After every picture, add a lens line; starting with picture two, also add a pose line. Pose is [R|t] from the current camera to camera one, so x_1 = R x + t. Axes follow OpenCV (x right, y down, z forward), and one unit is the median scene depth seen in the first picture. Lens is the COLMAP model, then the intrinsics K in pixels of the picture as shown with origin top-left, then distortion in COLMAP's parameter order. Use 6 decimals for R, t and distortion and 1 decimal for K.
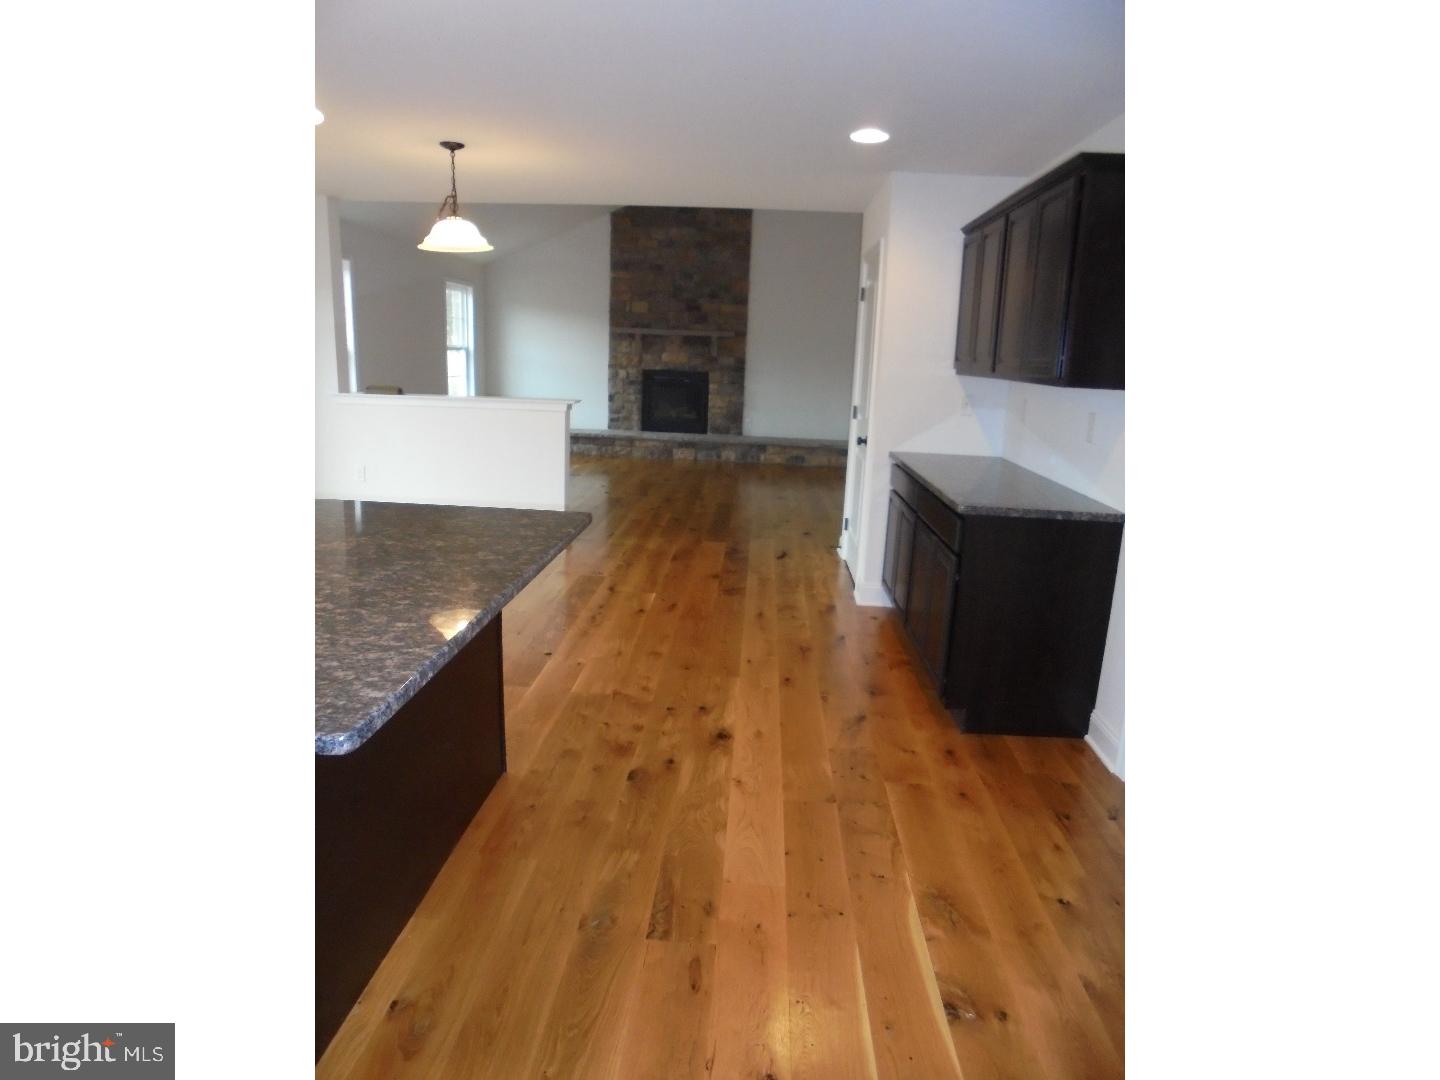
lens RADIAL K [[815.8, 0, 720.0], [0, 815.8, 540.0], [0, 0, 1]] dist [-0.111879, 0.086911]
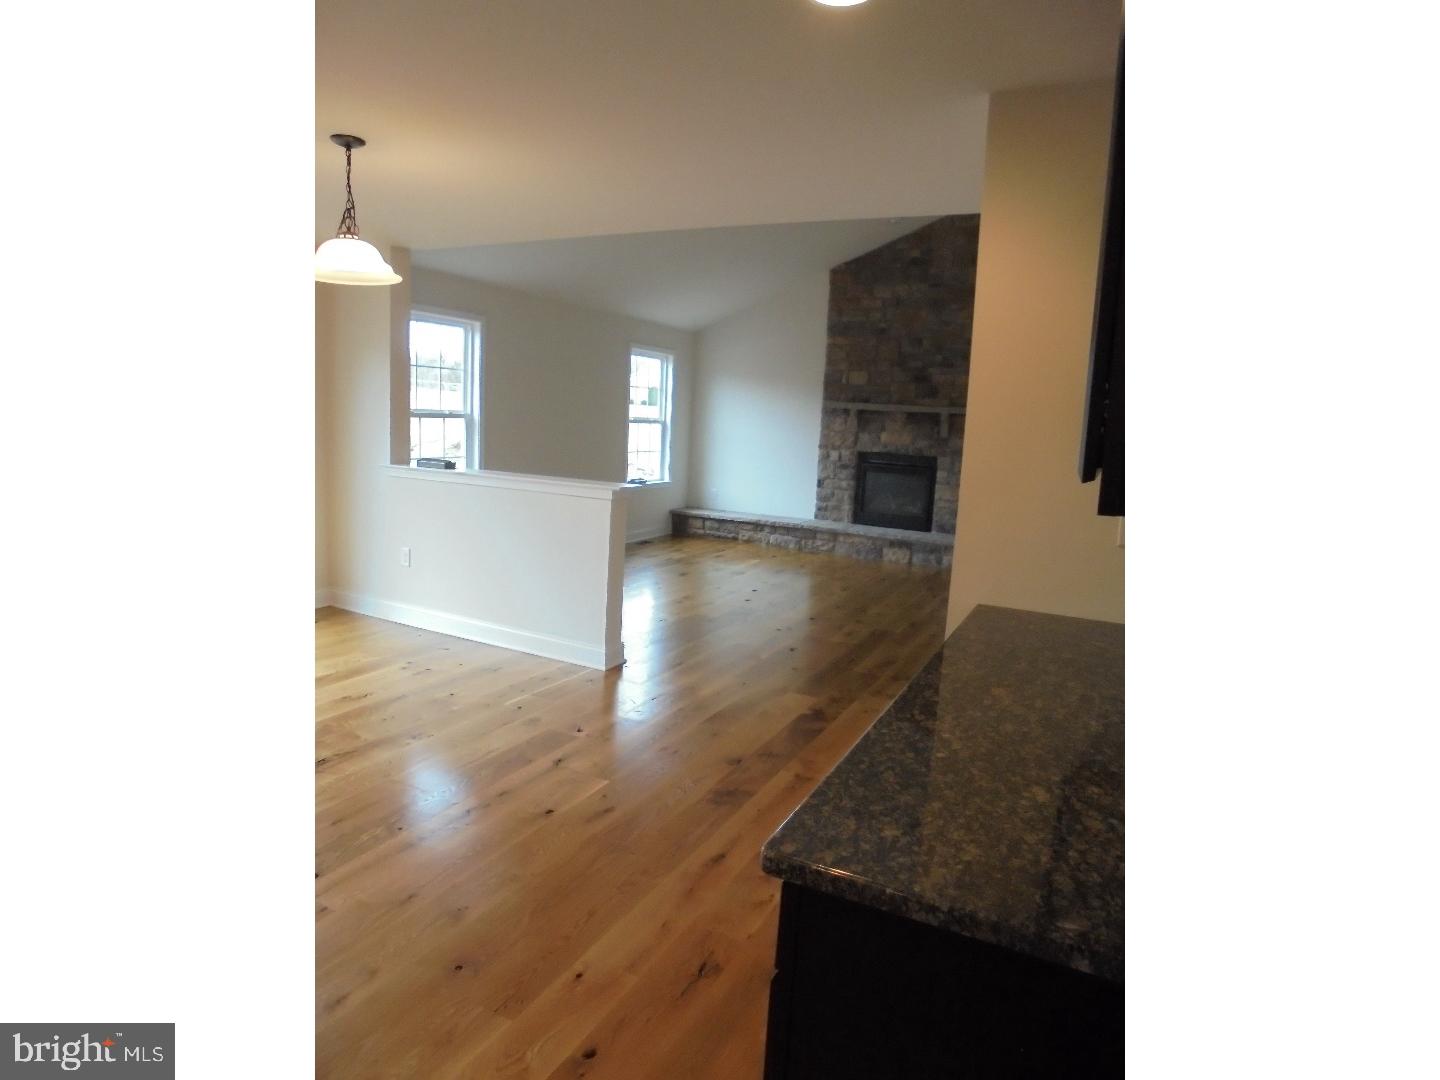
lens RADIAL K [[815.8, 0, 720.0], [0, 815.8, 540.0], [0, 0, 1]] dist [-0.111879, 0.086911]
pose [[0.916475, 0.067619, -0.394336, 0.113020], [-0.106012, 0.991427, -0.076377, -0.040063], [0.385791, 0.111802, 0.915787, 0.186857]]
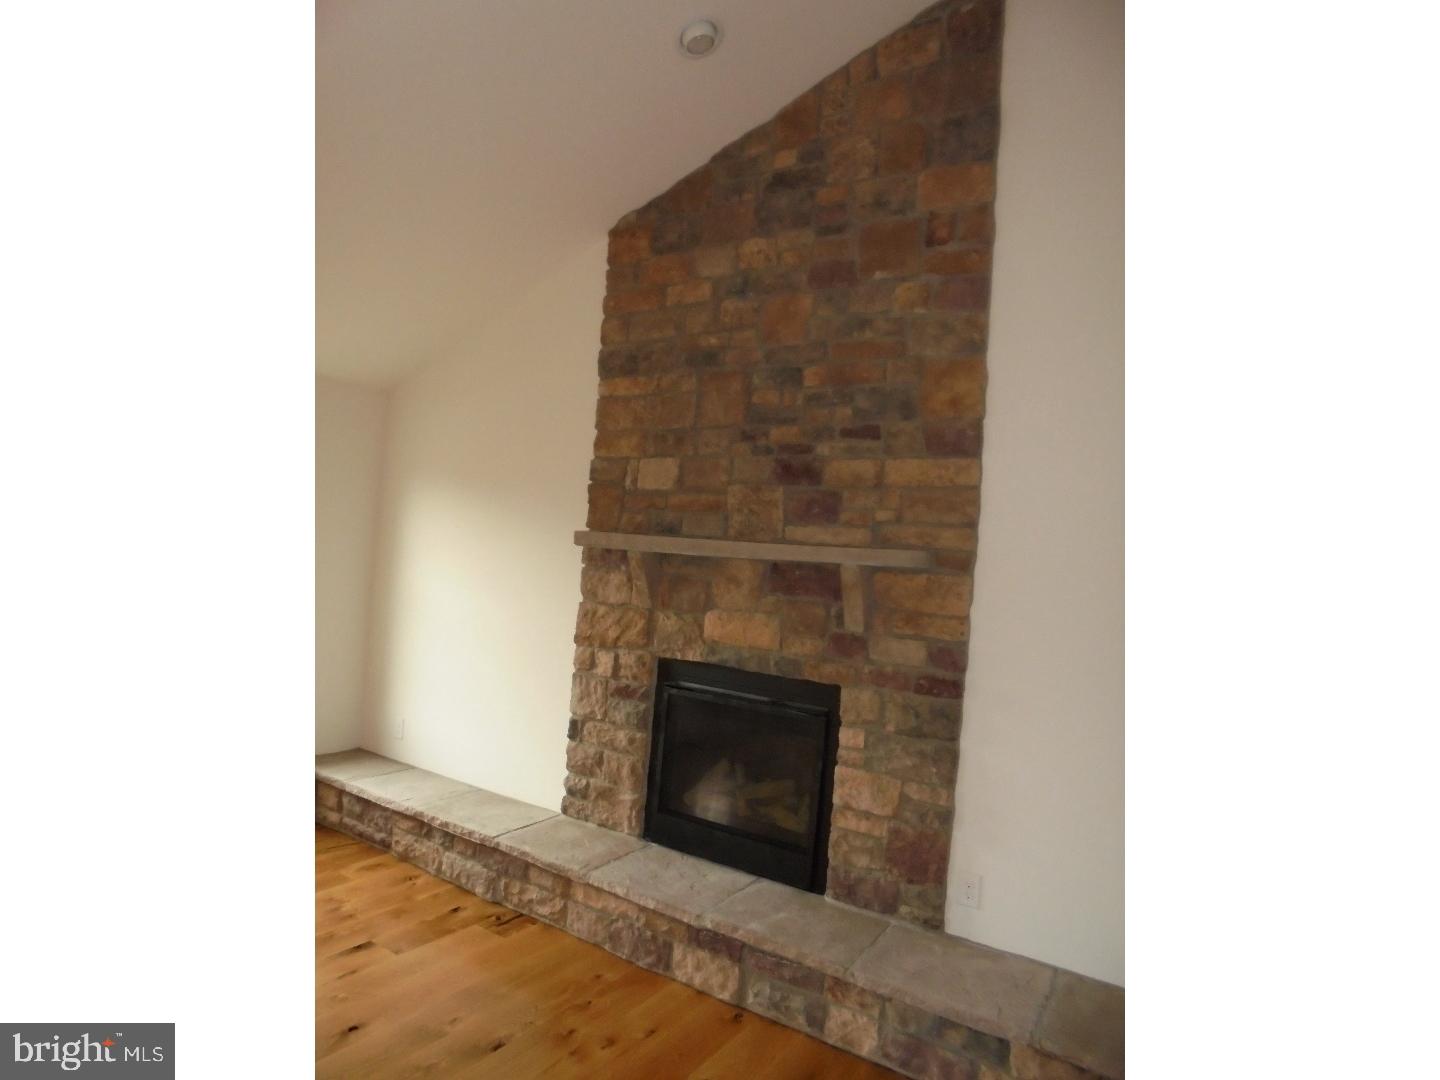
lens RADIAL K [[815.8, 0, 720.0], [0, 815.8, 540.0], [0, 0, 1]] dist [-0.111879, 0.086911]
pose [[0.862612, 0.014073, -0.505671, 0.096286], [-0.157615, 0.957331, -0.242229, -0.181993], [0.480685, 0.288651, 0.828023, 0.733226]]
